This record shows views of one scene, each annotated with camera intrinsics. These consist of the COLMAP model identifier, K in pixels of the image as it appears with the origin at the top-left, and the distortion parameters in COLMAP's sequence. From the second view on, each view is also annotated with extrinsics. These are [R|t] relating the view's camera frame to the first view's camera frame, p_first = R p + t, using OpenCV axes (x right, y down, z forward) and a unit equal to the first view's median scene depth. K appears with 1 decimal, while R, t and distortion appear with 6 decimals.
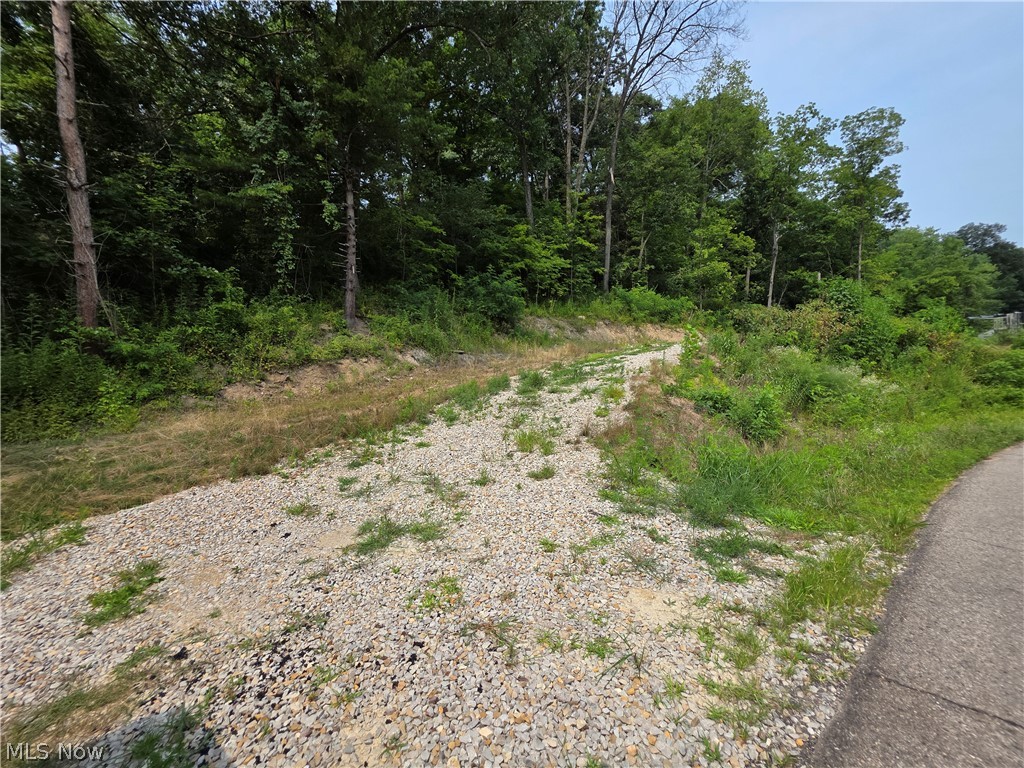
lens RADIAL K [[409.5, 0, 510.5], [0, 409.5, 379.6], [0, 0, 1]] dist [0.002688, -0.000994]
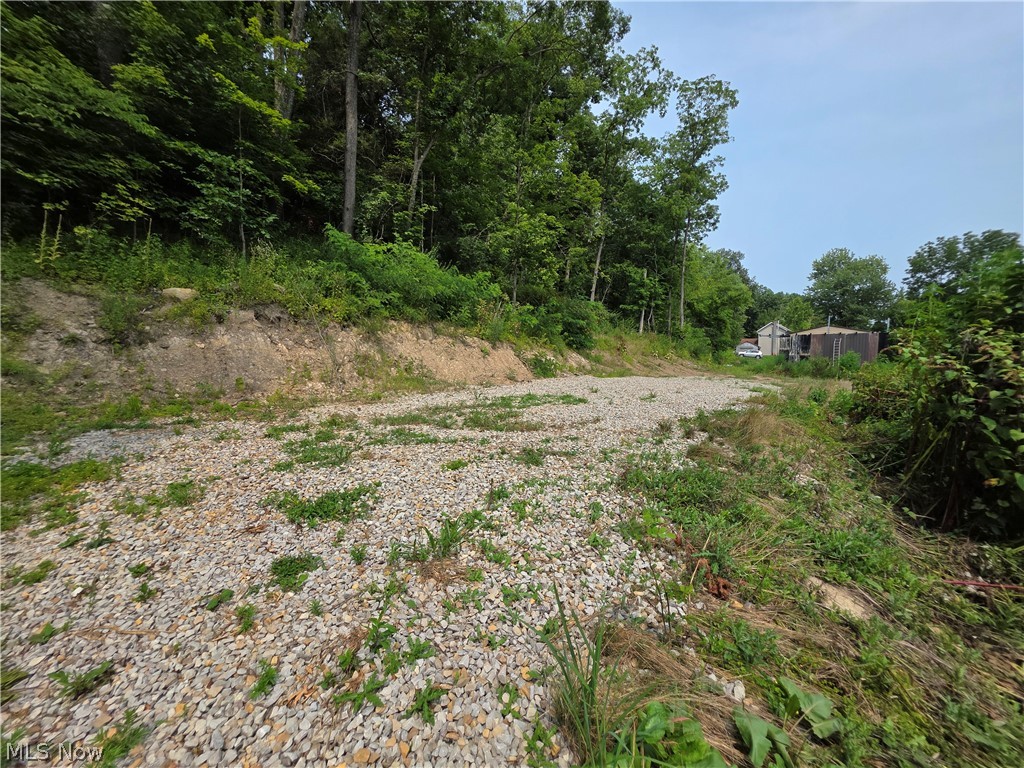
lens RADIAL K [[409.5, 0, 510.5], [0, 409.5, 379.6], [0, 0, 1]] dist [0.002688, -0.000994]
pose [[0.909187, 0.018729, 0.415968, 0.518098], [-0.041283, 0.998120, 0.045291, -0.202290], [-0.414338, -0.058350, 0.908251, 1.101704]]
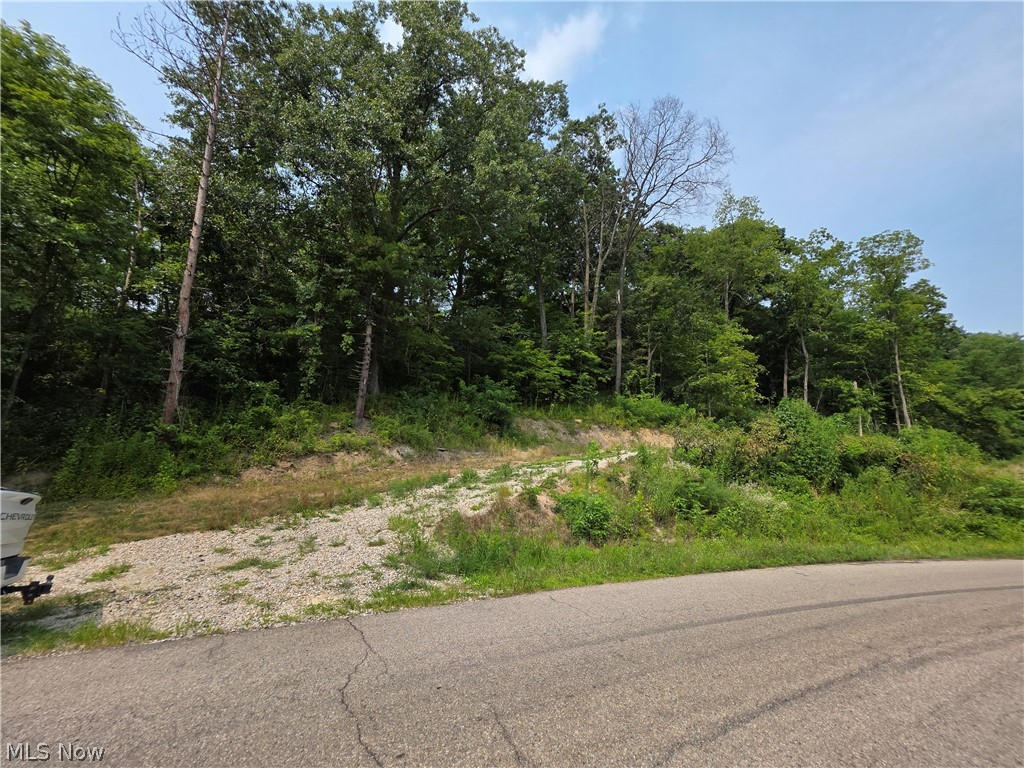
lens RADIAL K [[409.5, 0, 510.5], [0, 409.5, 379.6], [0, 0, 1]] dist [0.002688, -0.000994]
pose [[0.987576, 0.025243, -0.155099, 0.300690], [-0.058680, 0.974854, -0.214978, -0.024567], [0.145772, 0.221409, 0.964224, -0.202998]]
